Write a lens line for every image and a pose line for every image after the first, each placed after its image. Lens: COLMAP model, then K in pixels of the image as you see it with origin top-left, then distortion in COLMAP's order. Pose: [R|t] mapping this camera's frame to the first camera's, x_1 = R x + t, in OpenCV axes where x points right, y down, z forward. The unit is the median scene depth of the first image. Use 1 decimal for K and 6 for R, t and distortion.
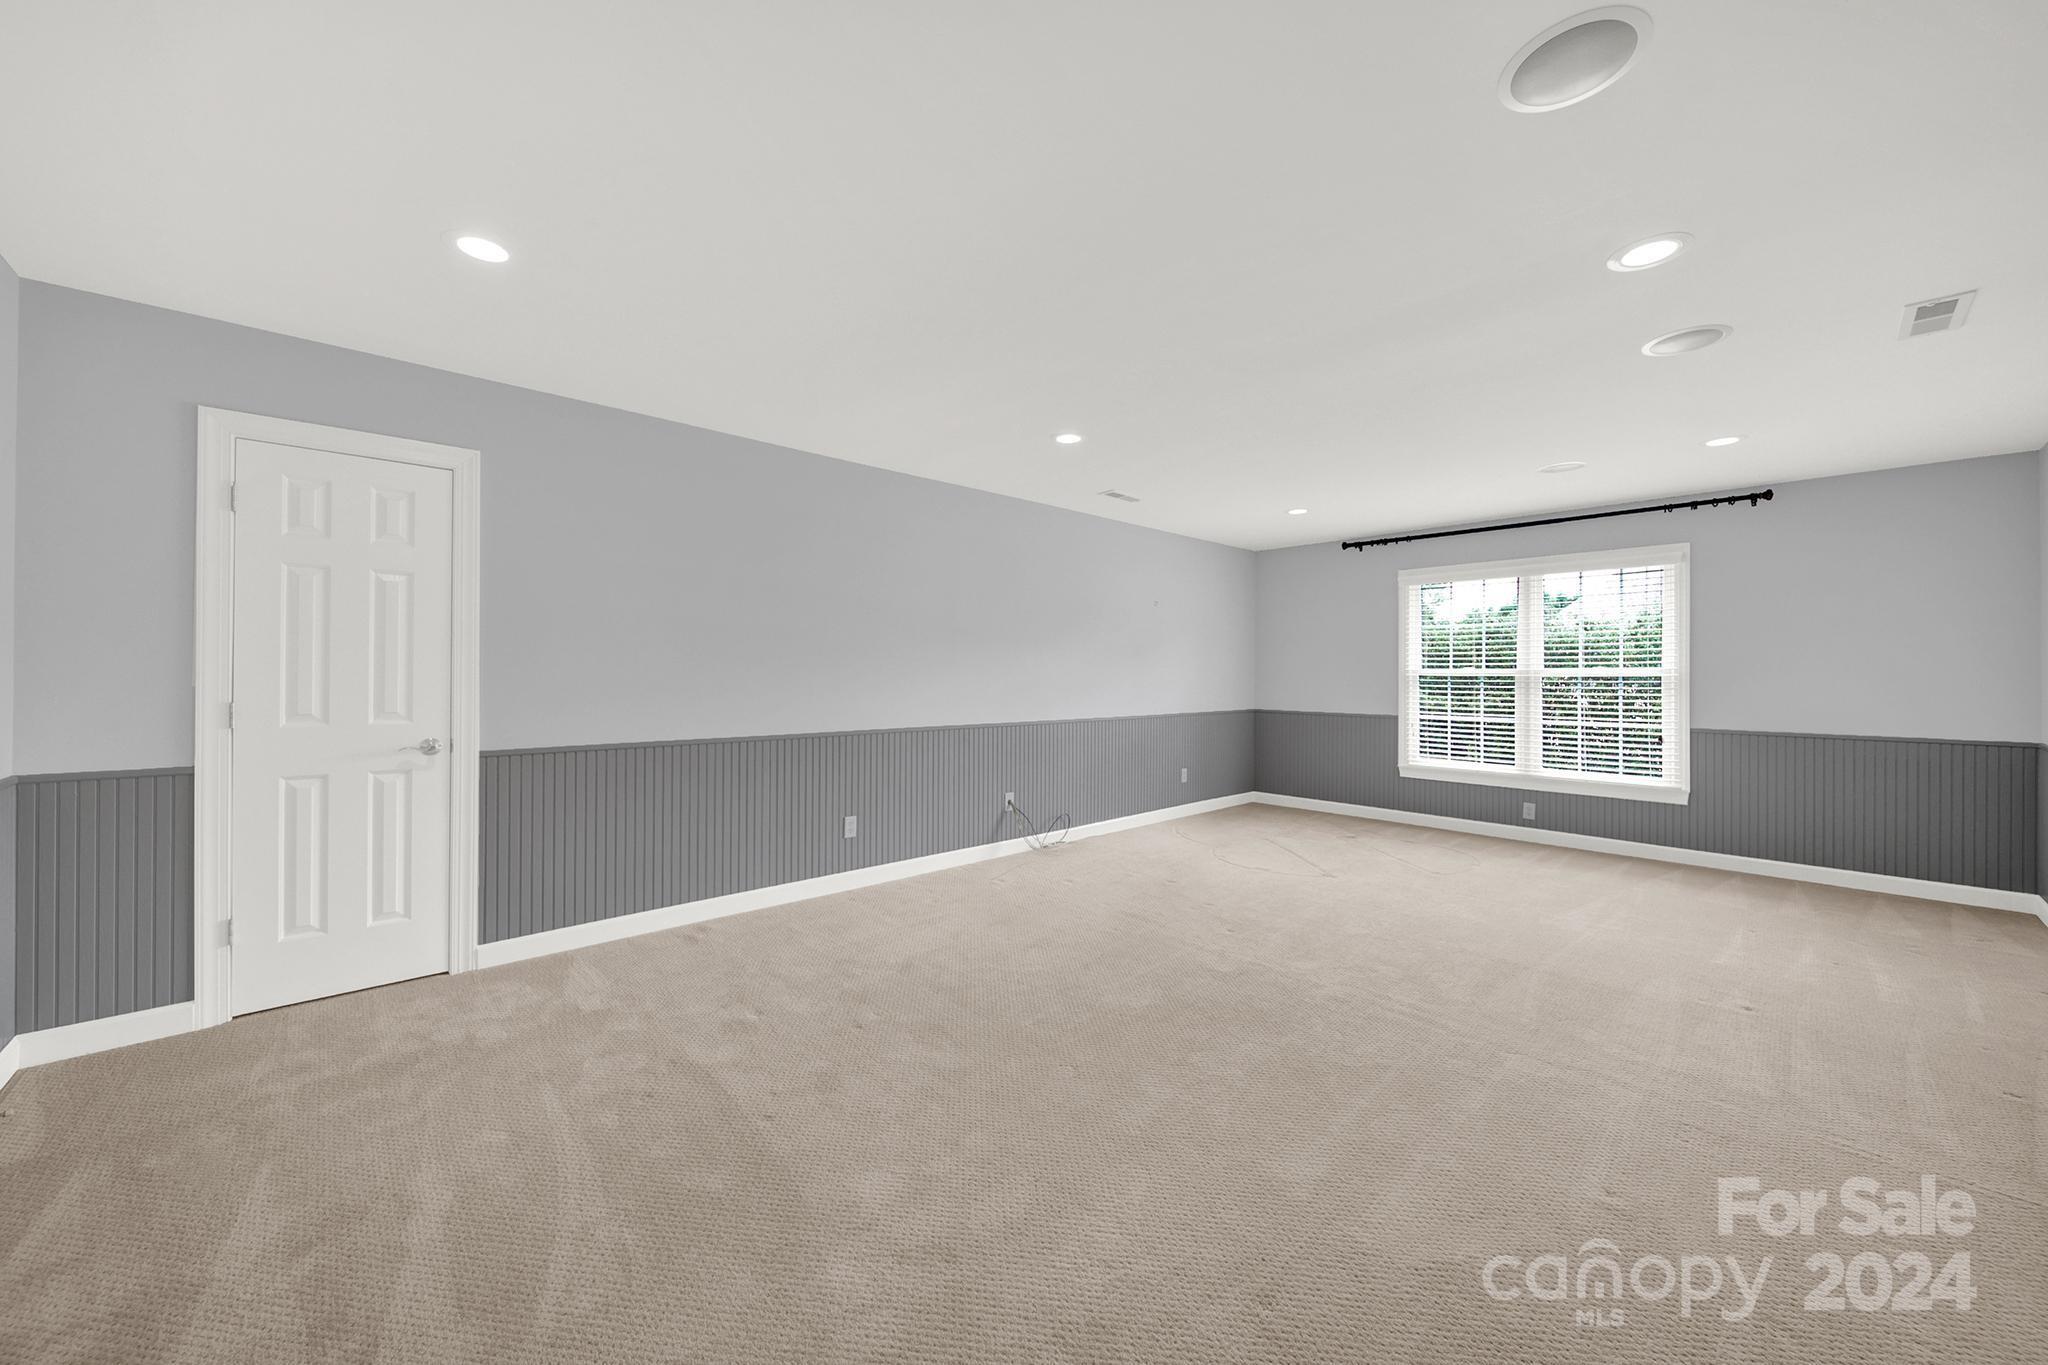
lens RADIAL K [[750.3, 0, 1031.8], [0, 750.3, 680.8], [0, 0, 1]] dist [-0.004510, -0.000217]
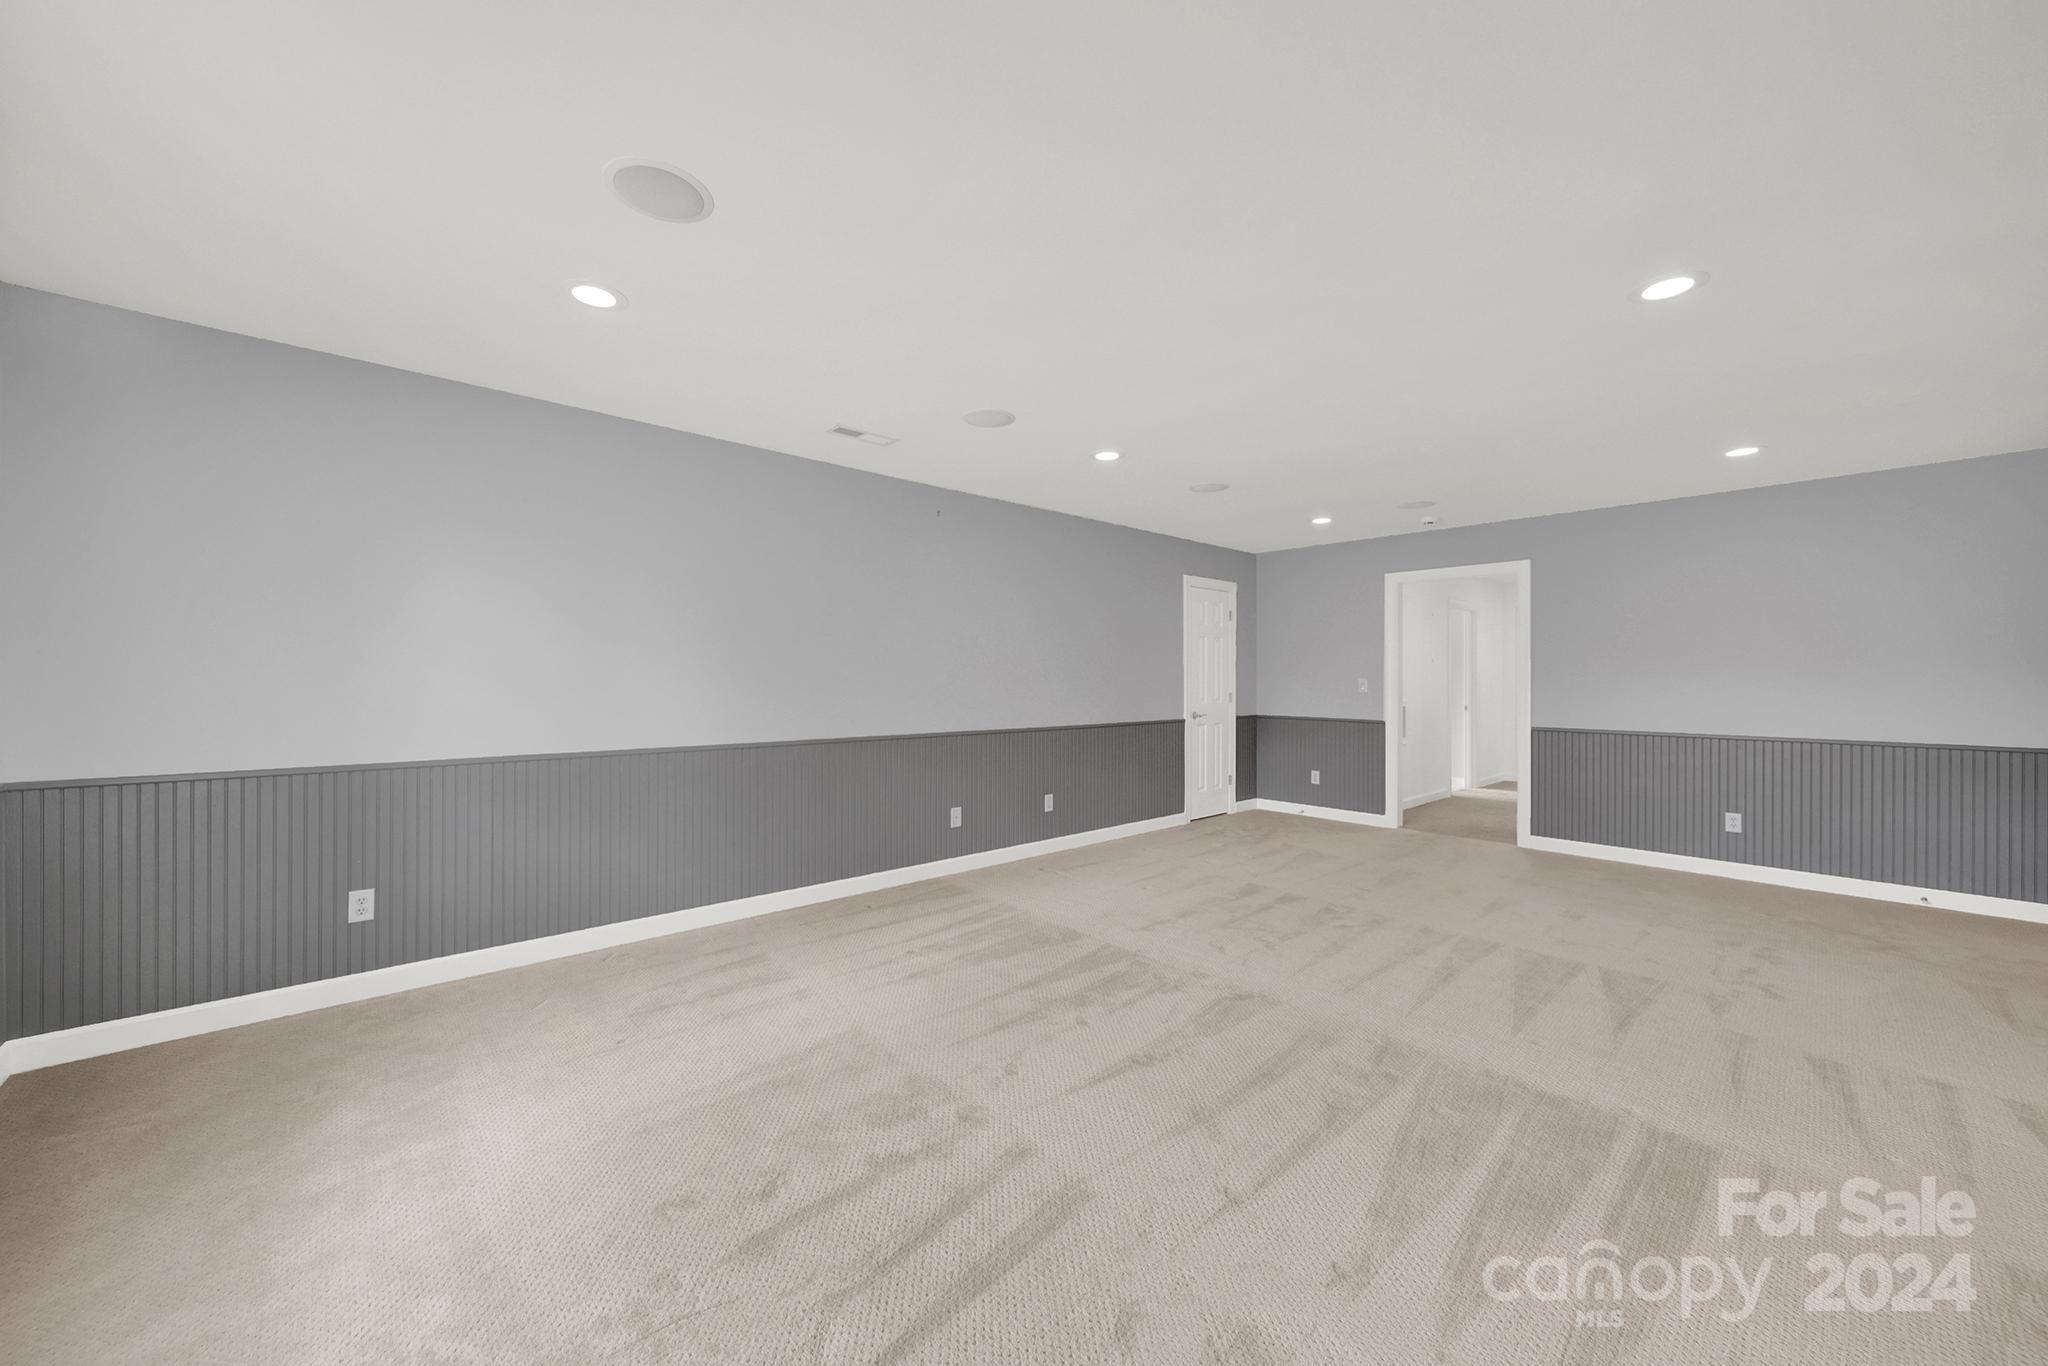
lens RADIAL K [[742.2, 0, 1022.7], [0, 742.2, 687.3], [0, 0, 1]] dist [-0.000097, 0.000093]
pose [[0.999982, 0.000699, -0.005970, -0.133981], [-0.000718, 0.999995, -0.003143, 0.001587], [0.005968, 0.003147, 0.999977, -0.121773]]
